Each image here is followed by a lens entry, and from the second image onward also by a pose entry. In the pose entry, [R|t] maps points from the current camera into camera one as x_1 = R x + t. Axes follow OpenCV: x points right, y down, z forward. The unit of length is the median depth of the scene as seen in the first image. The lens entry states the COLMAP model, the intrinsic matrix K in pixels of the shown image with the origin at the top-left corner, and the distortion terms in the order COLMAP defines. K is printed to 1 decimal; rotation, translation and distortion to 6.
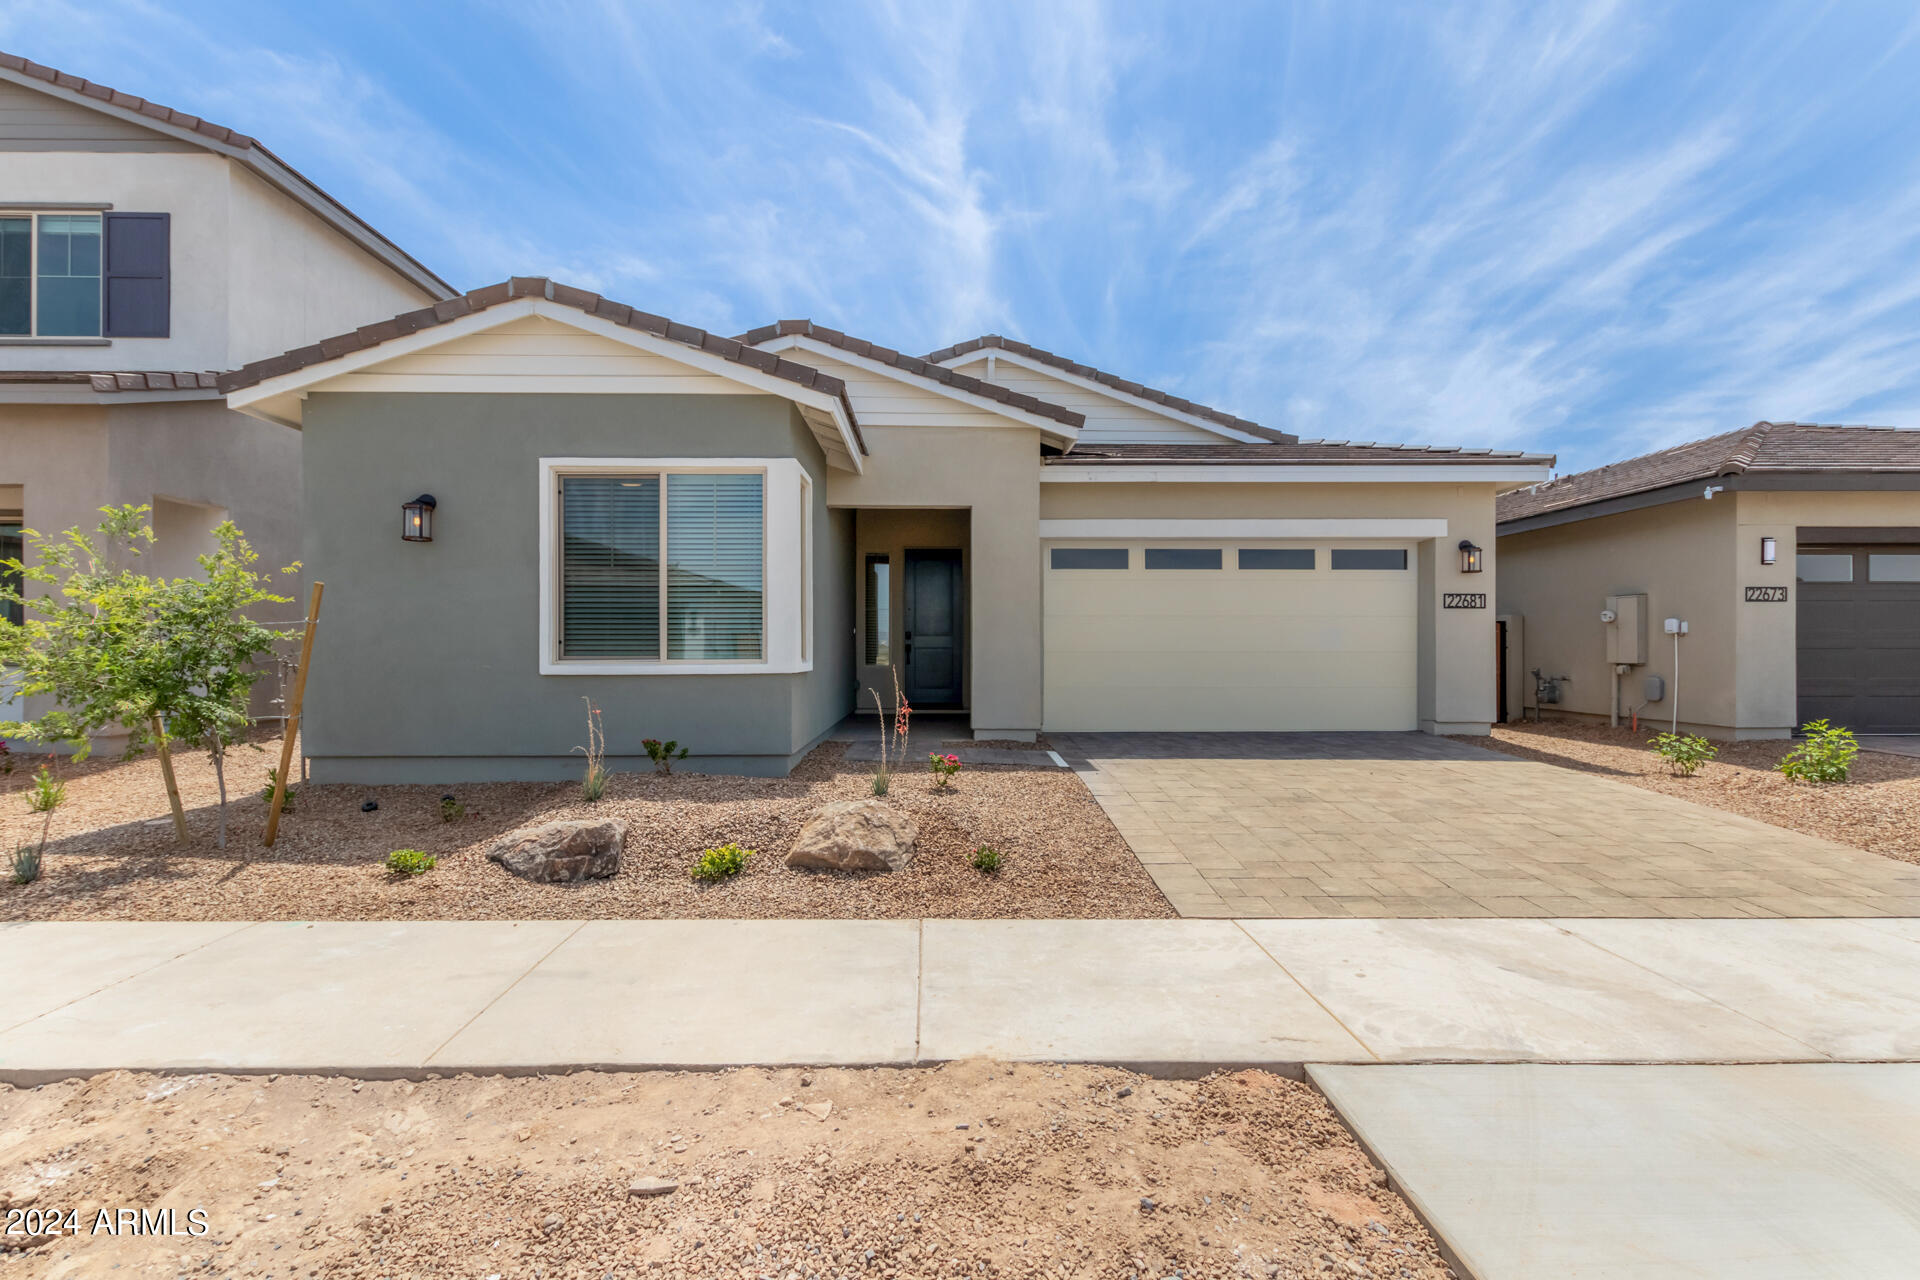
lens RADIAL K [[873.7, 0, 958.7], [0, 873.7, 645.9], [0, 0, 1]] dist [0.007967, -0.004552]
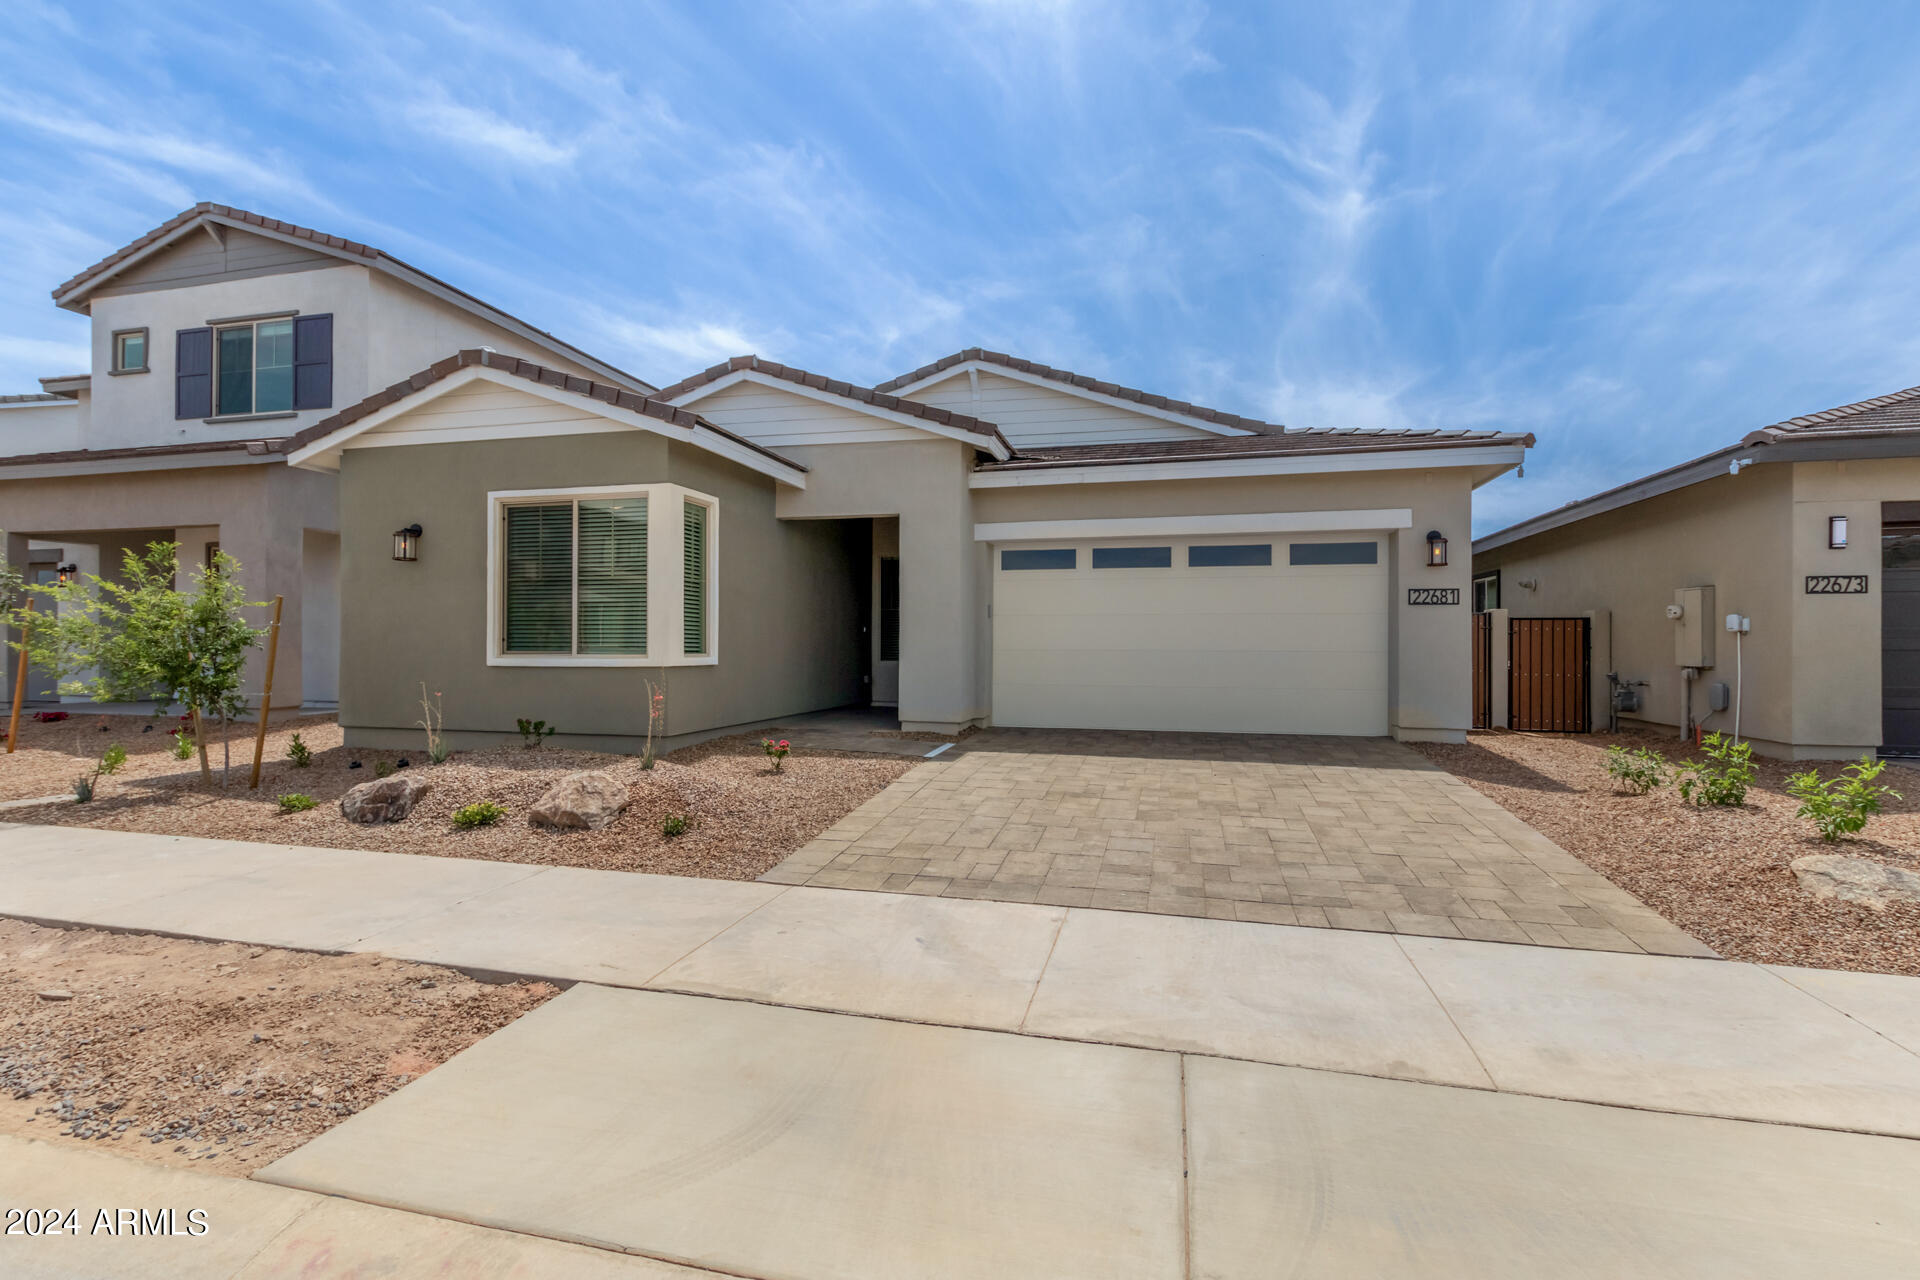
lens RADIAL K [[873.7, 0, 974.8], [0, 873.7, 638.4], [0, 0, 1]] dist [0.007967, -0.004552]
pose [[0.965096, 0.001460, -0.261891, 0.504748], [-0.002903, 0.999983, -0.005123, -0.001745], [0.261879, 0.005704, 0.965084, -0.020810]]
